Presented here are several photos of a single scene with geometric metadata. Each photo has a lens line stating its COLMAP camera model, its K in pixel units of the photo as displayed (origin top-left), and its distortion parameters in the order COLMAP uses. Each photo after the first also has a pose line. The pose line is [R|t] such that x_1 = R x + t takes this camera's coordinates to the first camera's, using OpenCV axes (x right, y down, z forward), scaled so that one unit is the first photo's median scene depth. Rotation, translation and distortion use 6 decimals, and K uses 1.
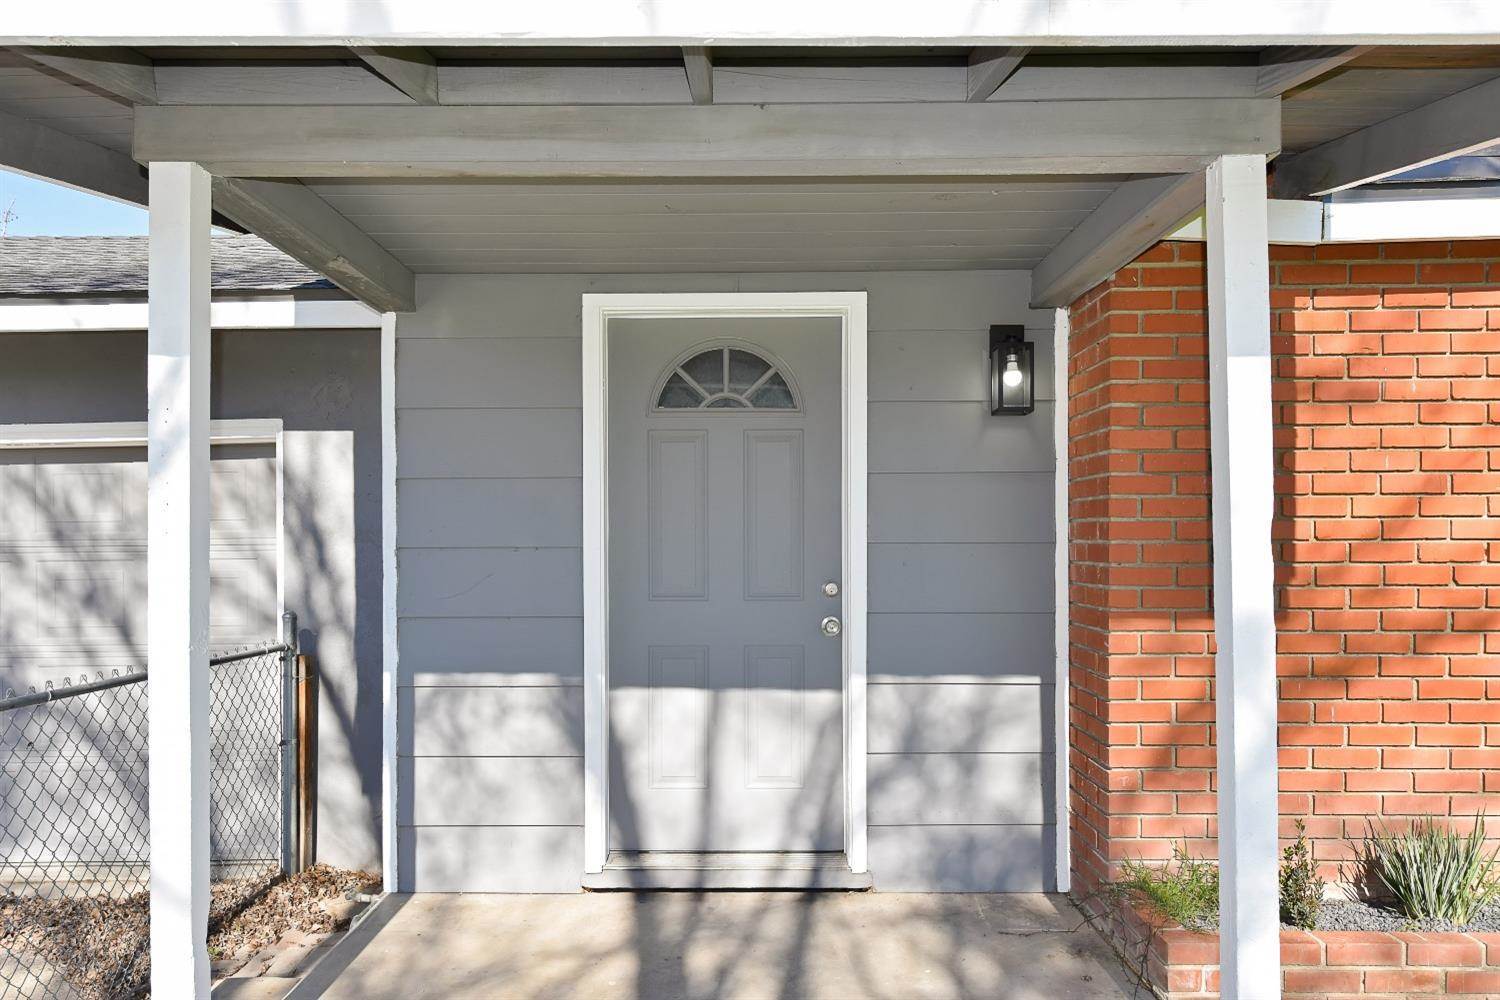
lens RADIAL K [[1011.9, 0, 782.5], [0, 1011.9, 555.4], [0, 0, 1]] dist [-0.003690, -0.001530]
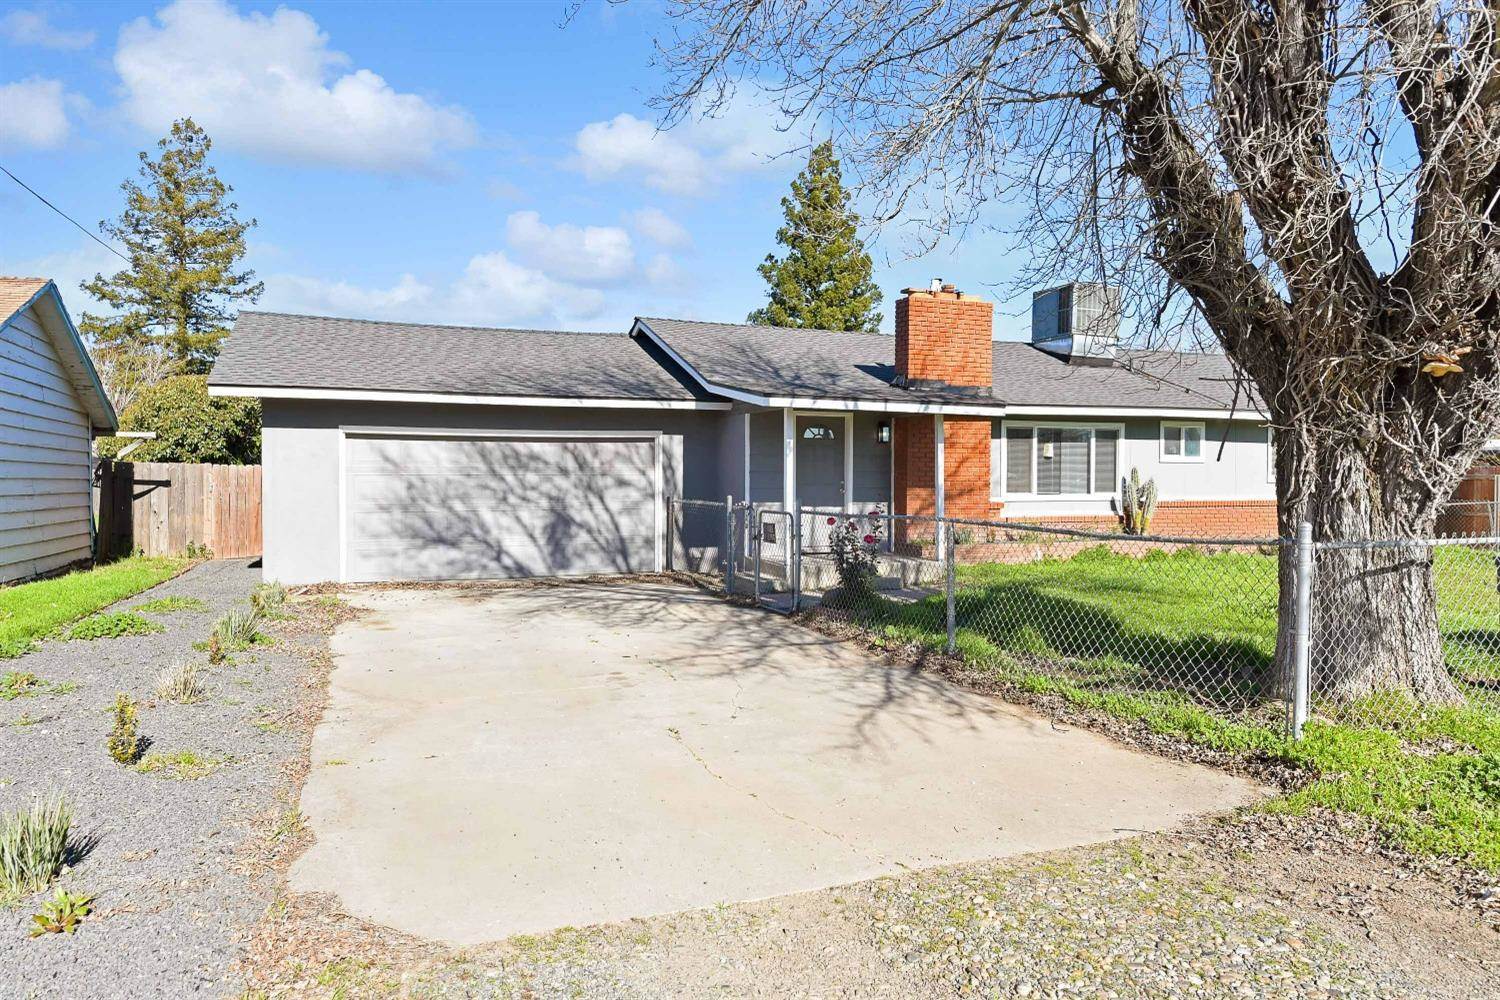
lens RADIAL K [[1011.9, 0, 752.3], [0, 1011.9, 502.8], [0, 0, 1]] dist [-0.003690, -0.001530]
pose [[0.923462, -0.001952, 0.383685, -1.937227], [-0.003648, 0.999897, 0.013866, 0.062533], [-0.383672, -0.014204, 0.923360, -2.777633]]
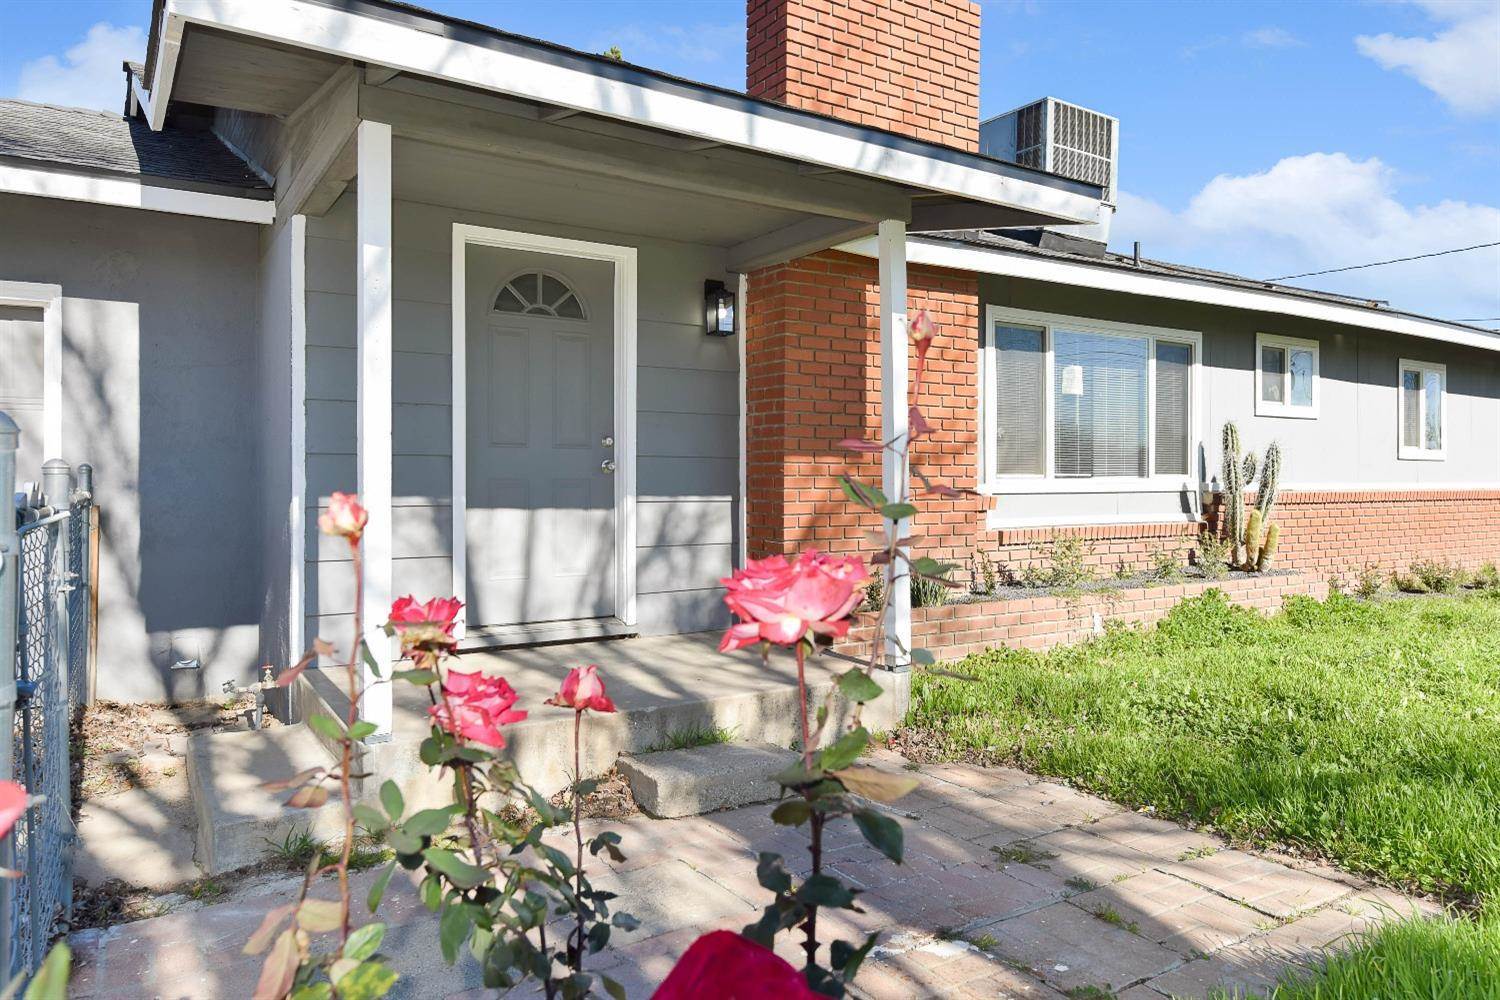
lens RADIAL K [[1011.9, 0, 745.8], [0, 1011.9, 487.5], [0, 0, 1]] dist [-0.003690, -0.001530]
pose [[0.834206, 0.000792, 0.551453, -0.622988], [0.003751, 0.999968, -0.007110, 0.115721], [-0.551440, 0.008000, 0.834176, -0.378329]]
